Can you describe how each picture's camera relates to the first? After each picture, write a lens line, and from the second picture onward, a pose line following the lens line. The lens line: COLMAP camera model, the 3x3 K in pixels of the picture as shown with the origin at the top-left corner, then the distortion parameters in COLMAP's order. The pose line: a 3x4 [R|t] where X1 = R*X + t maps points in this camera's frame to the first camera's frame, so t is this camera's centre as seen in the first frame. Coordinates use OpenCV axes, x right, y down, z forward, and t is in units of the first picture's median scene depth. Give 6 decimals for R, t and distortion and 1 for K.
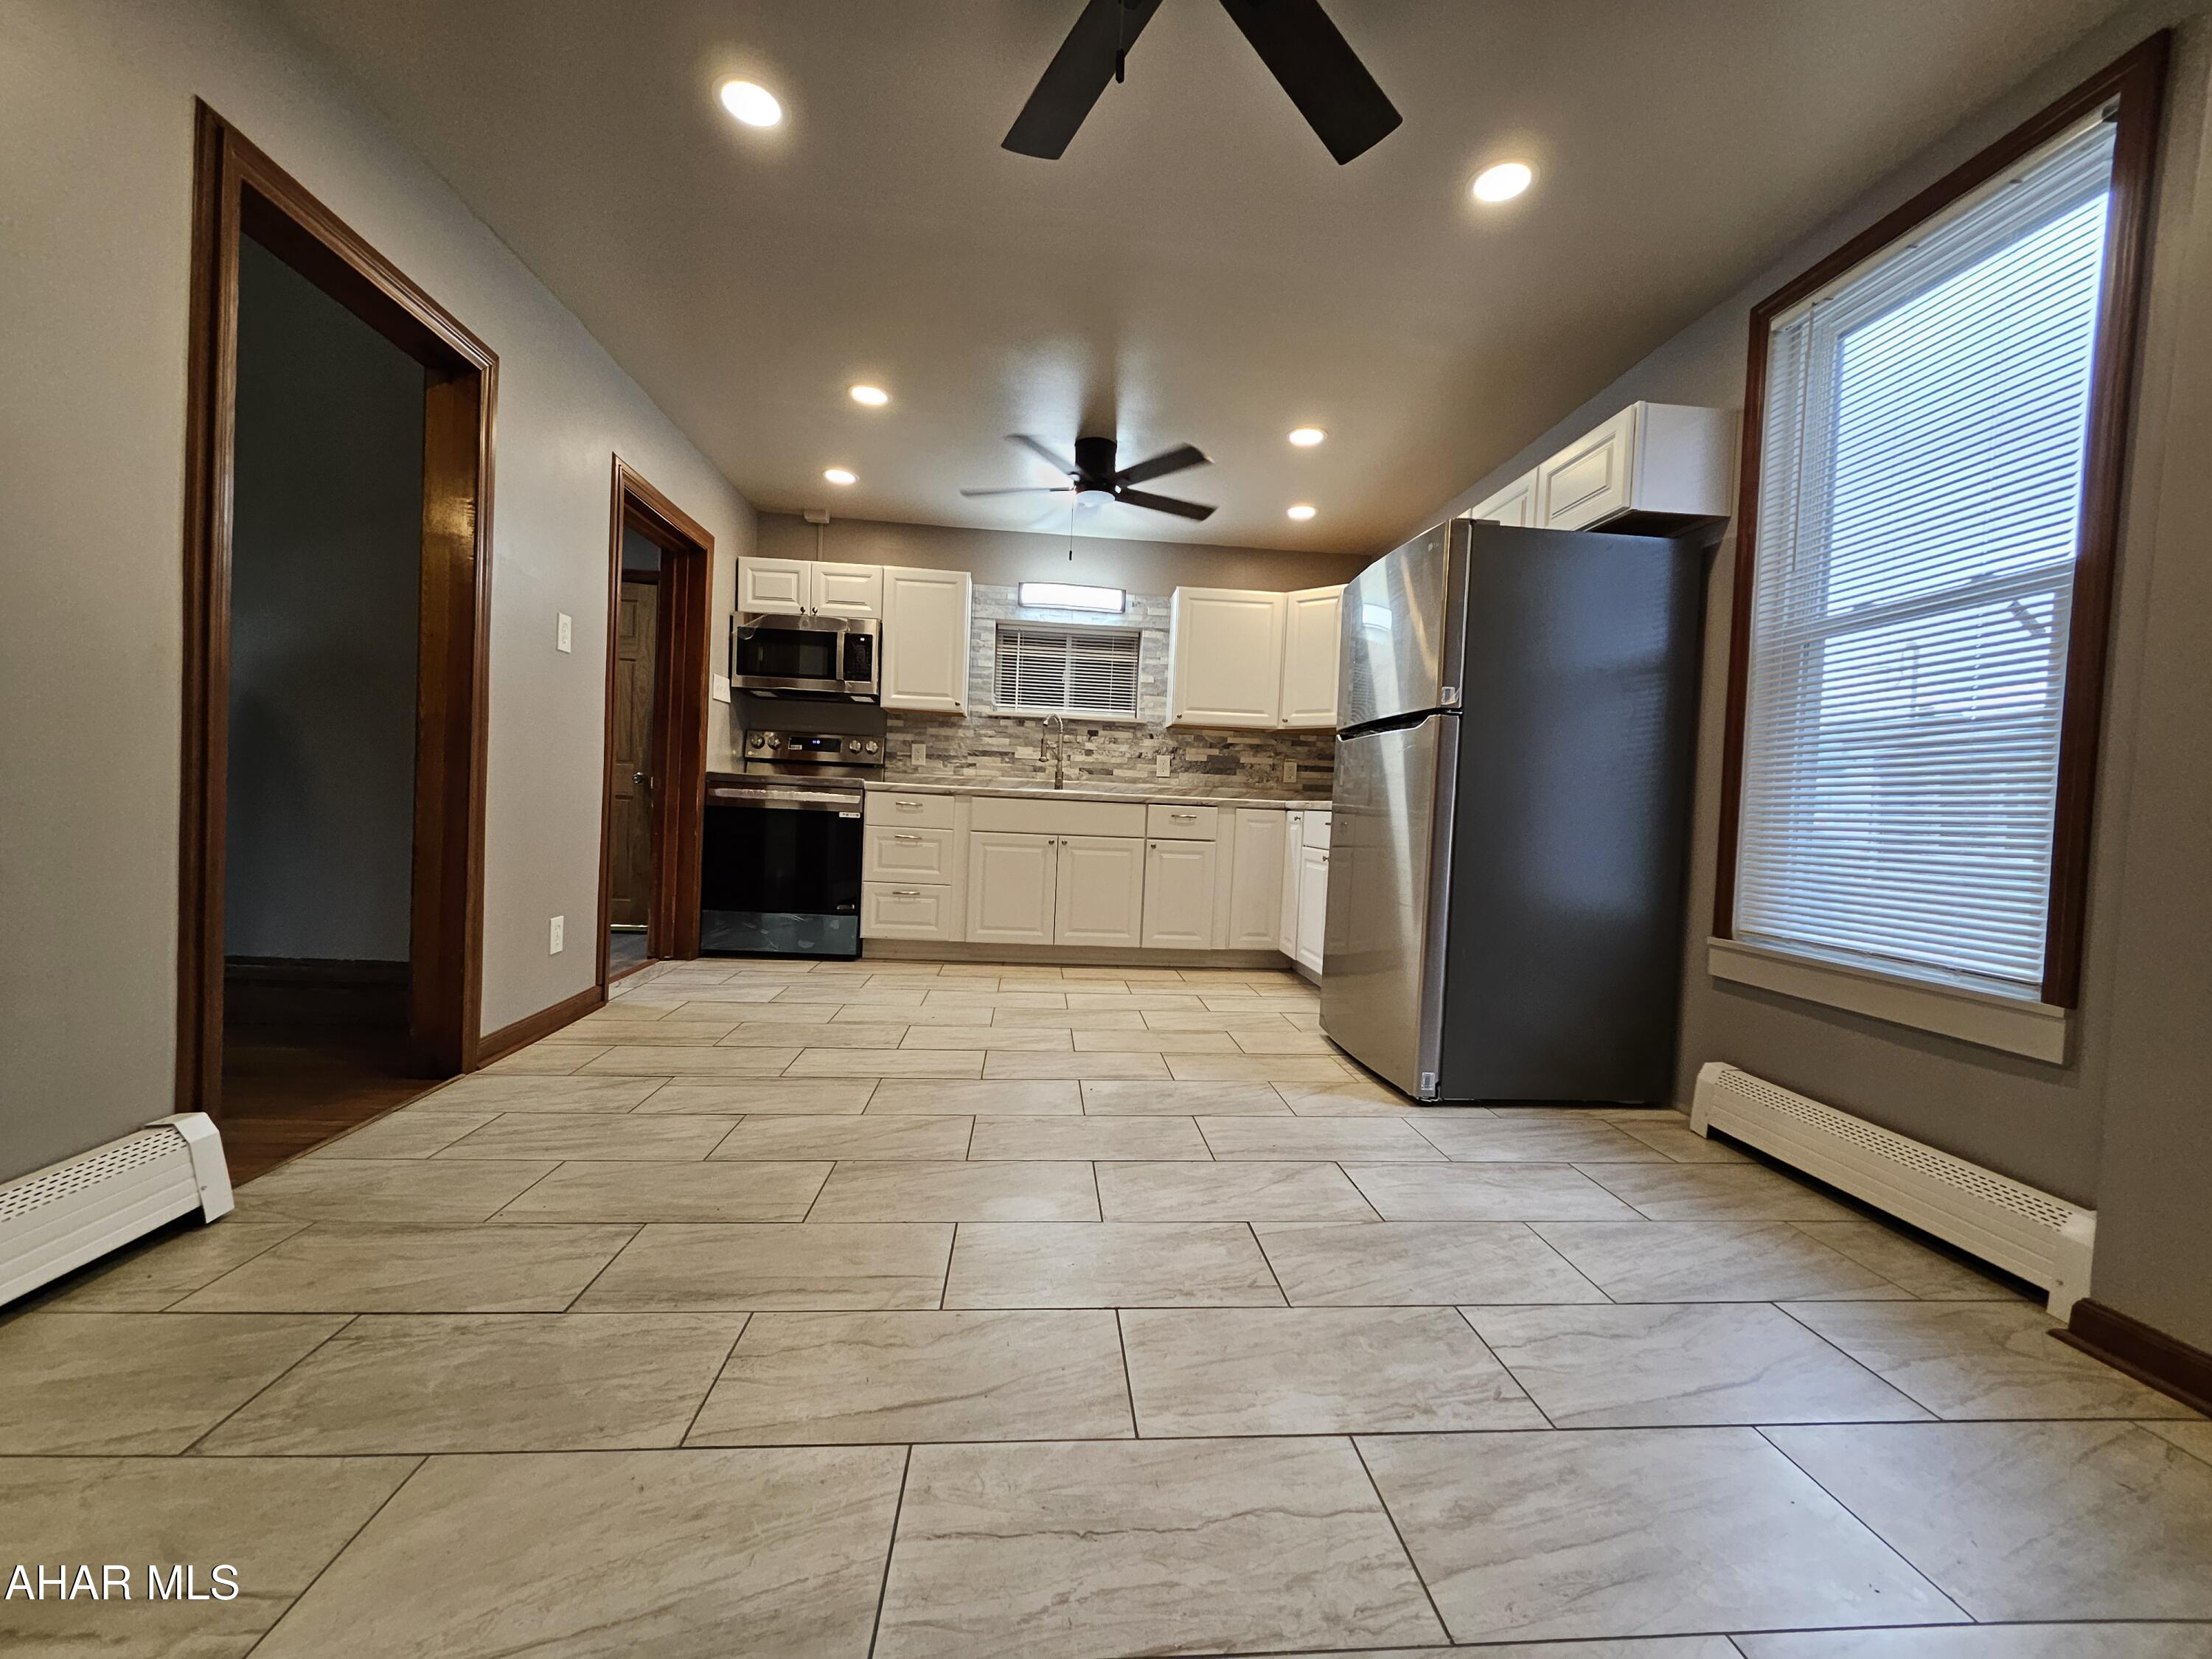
lens RADIAL K [[867.9, 0, 1108.3], [0, 867.9, 828.7], [0, 0, 1]] dist [0.000020, 0.000580]
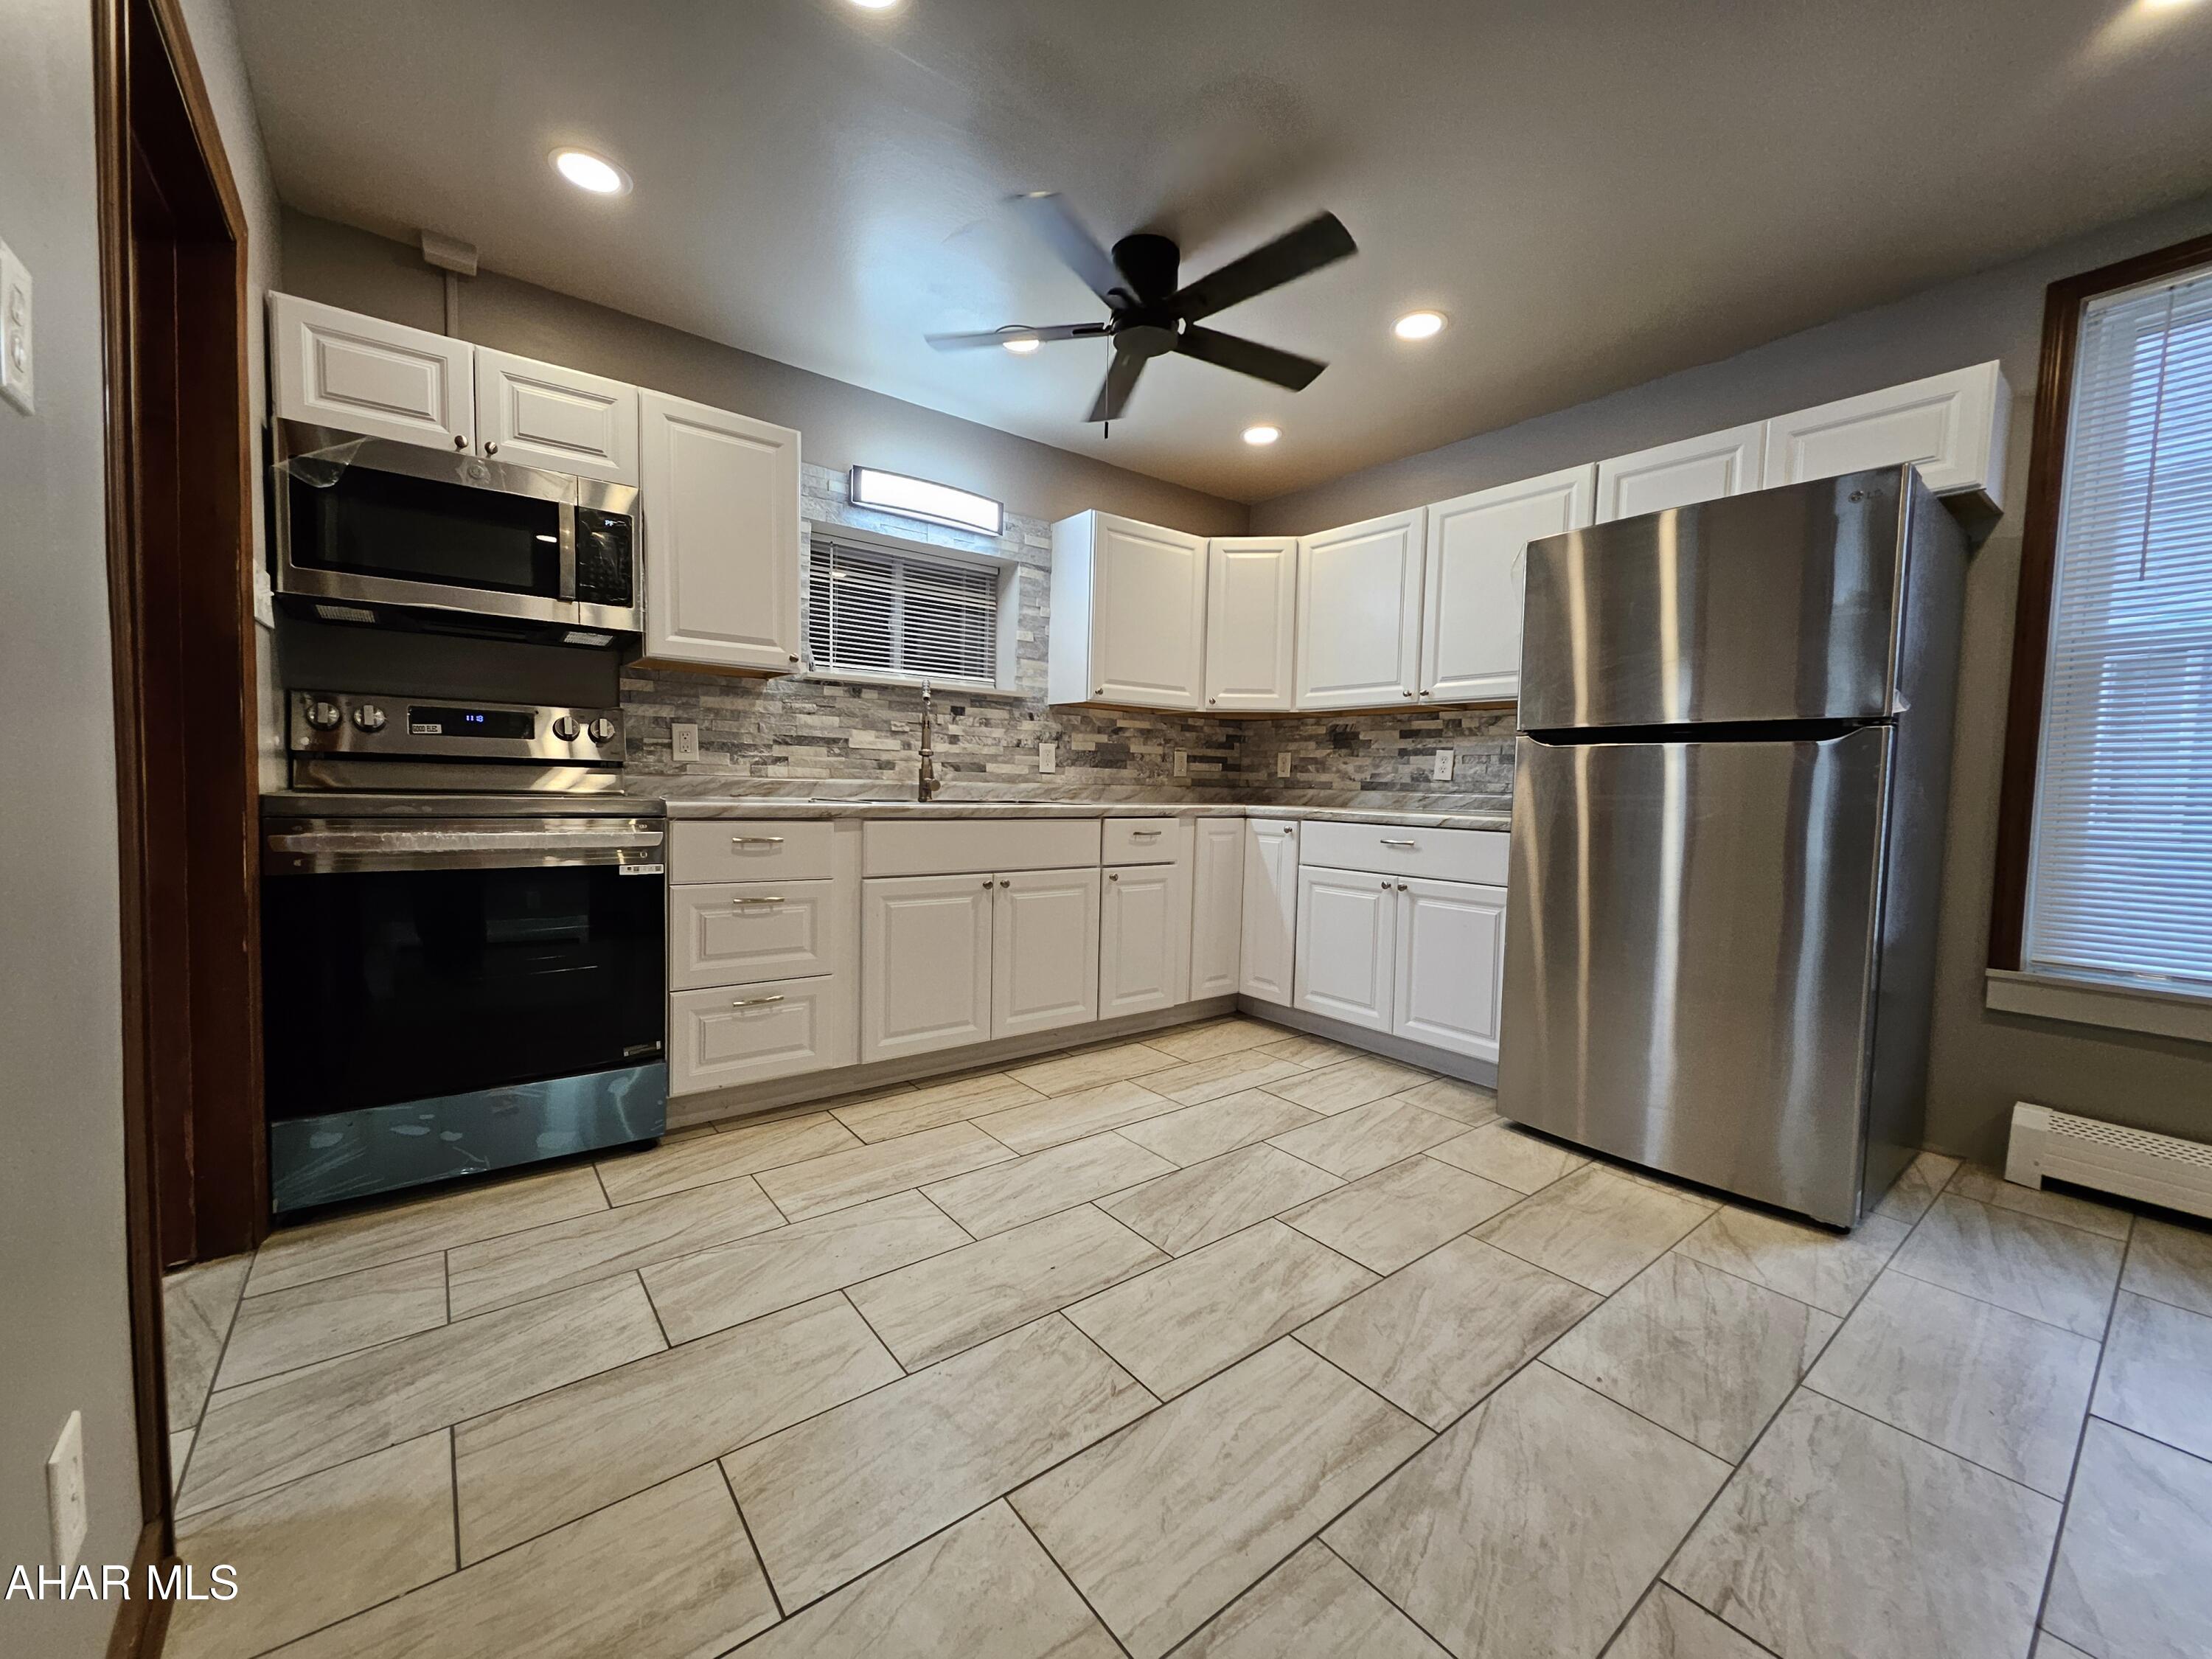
lens RADIAL K [[867.9, 0, 1104.4], [0, 867.9, 831.0], [0, 0, 1]] dist [0.000020, 0.000580]
pose [[0.838137, -0.054821, 0.542697, -0.301297], [0.029210, 0.998020, 0.055705, -0.051230], [-0.544677, -0.030836, 0.838079, 0.369745]]
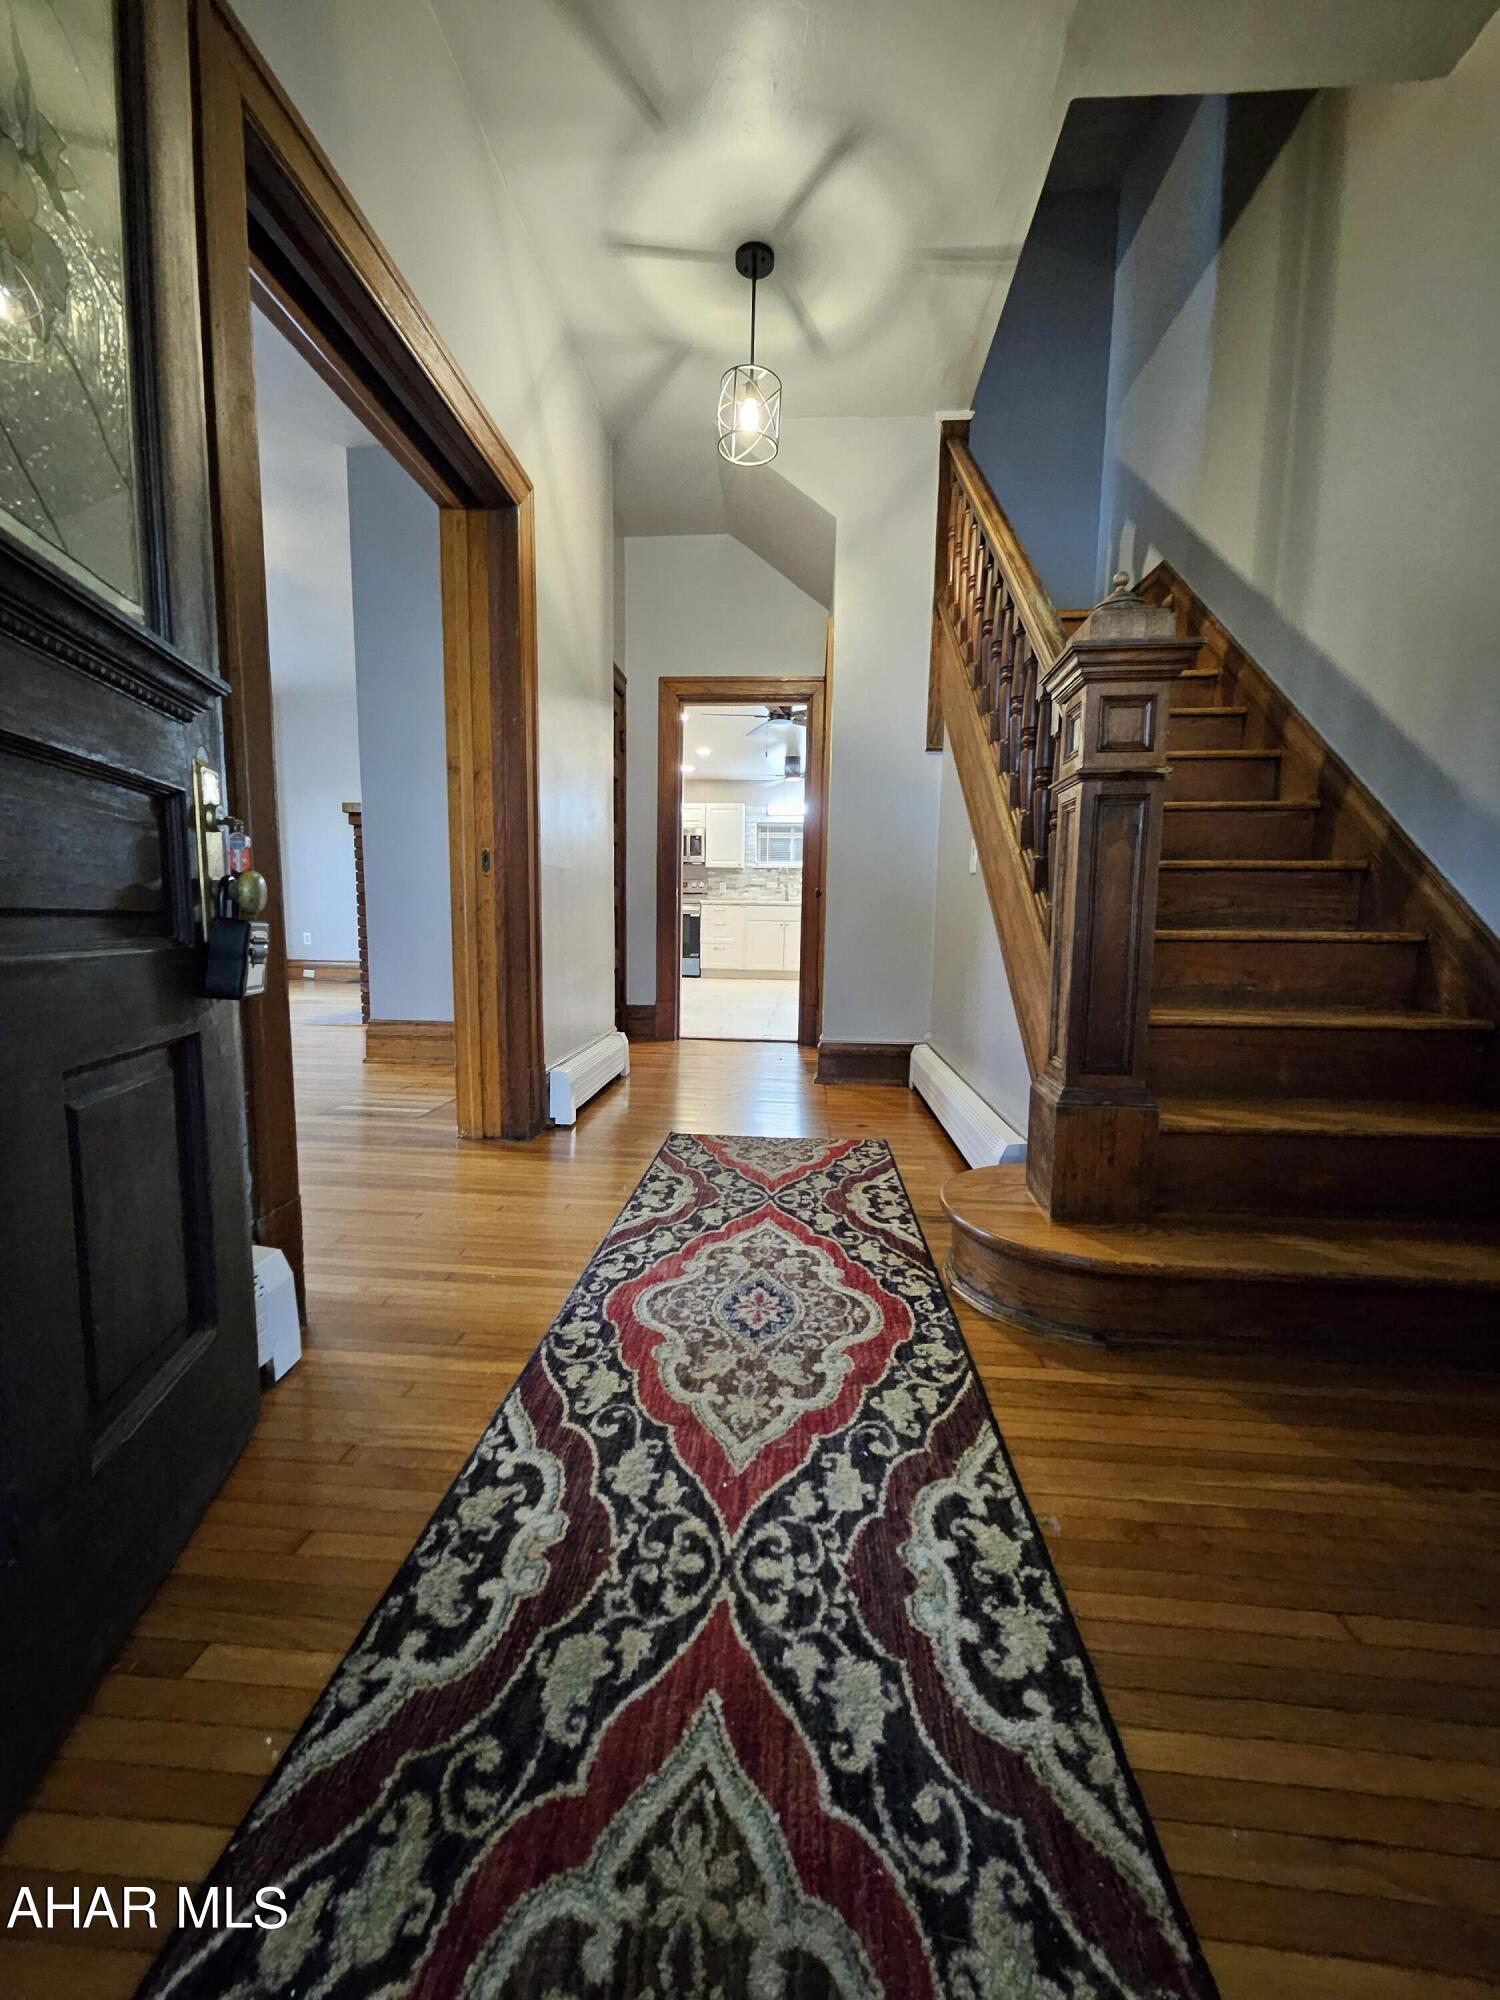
lens RADIAL K [[784.7, 0, 762.8], [0, 784.7, 995.3], [0, 0, 1]] dist [0.000020, 0.000580]
pose [[0.982930, -0.015497, -0.183327, 0.237558], [0.029919, 0.996646, 0.076164, 0.037917], [0.181532, -0.080349, 0.980097, -0.937070]]
